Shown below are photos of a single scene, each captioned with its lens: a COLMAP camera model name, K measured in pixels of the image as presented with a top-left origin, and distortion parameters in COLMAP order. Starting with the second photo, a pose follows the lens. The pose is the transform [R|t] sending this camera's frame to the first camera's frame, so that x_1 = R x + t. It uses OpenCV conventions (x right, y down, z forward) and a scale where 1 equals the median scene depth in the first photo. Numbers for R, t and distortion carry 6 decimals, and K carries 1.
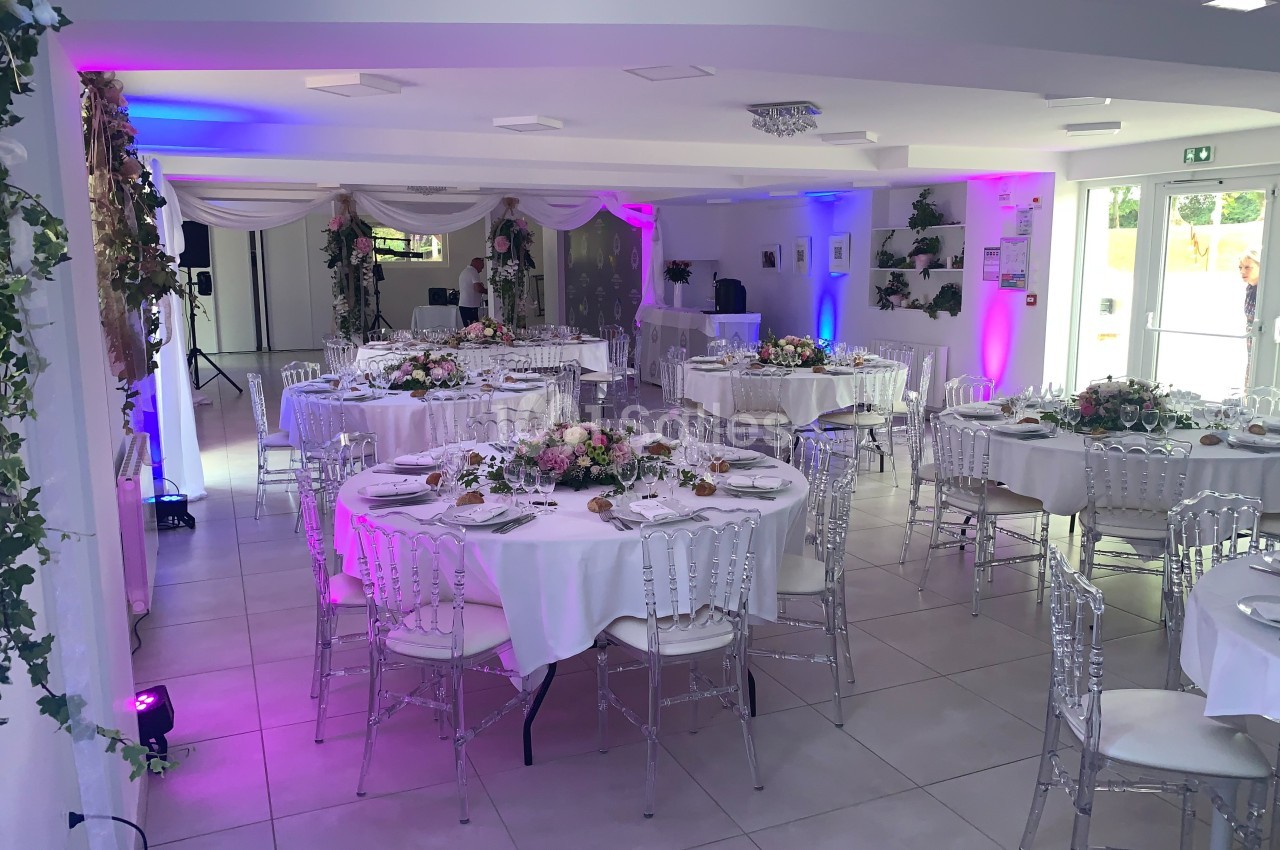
lens RADIAL K [[964.1, 0, 640.0], [0, 964.1, 425.0], [0, 0, 1]] dist [0.007072, -0.002513]
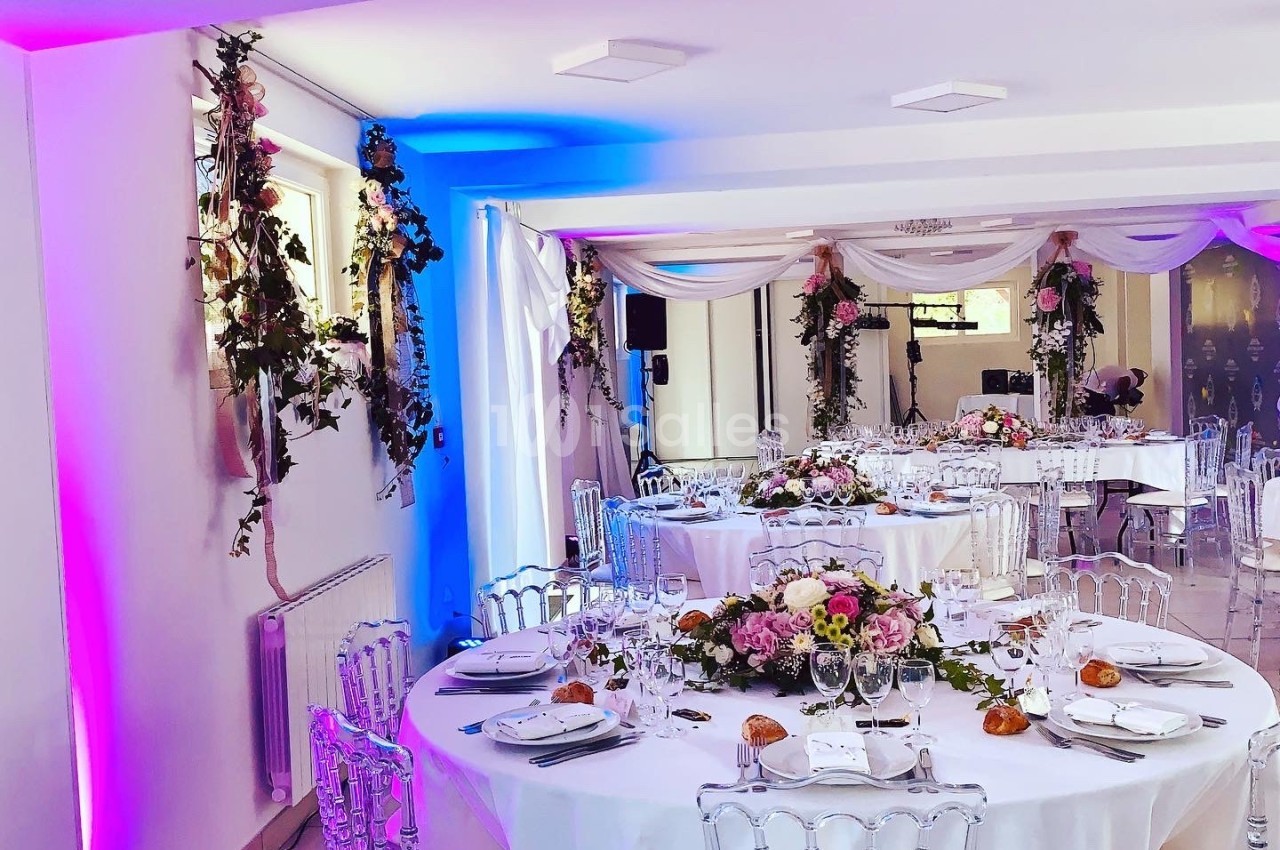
lens RADIAL K [[1271.1, 0, 640.0], [0, 1271.1, 425.0], [0, 0, 1]] dist [0.051379, -0.033251]
pose [[0.856930, -0.005794, -0.515401, 0.077153], [-0.048297, 0.994635, -0.091483, -0.004759], [0.513166, 0.103286, 0.852052, 0.105572]]
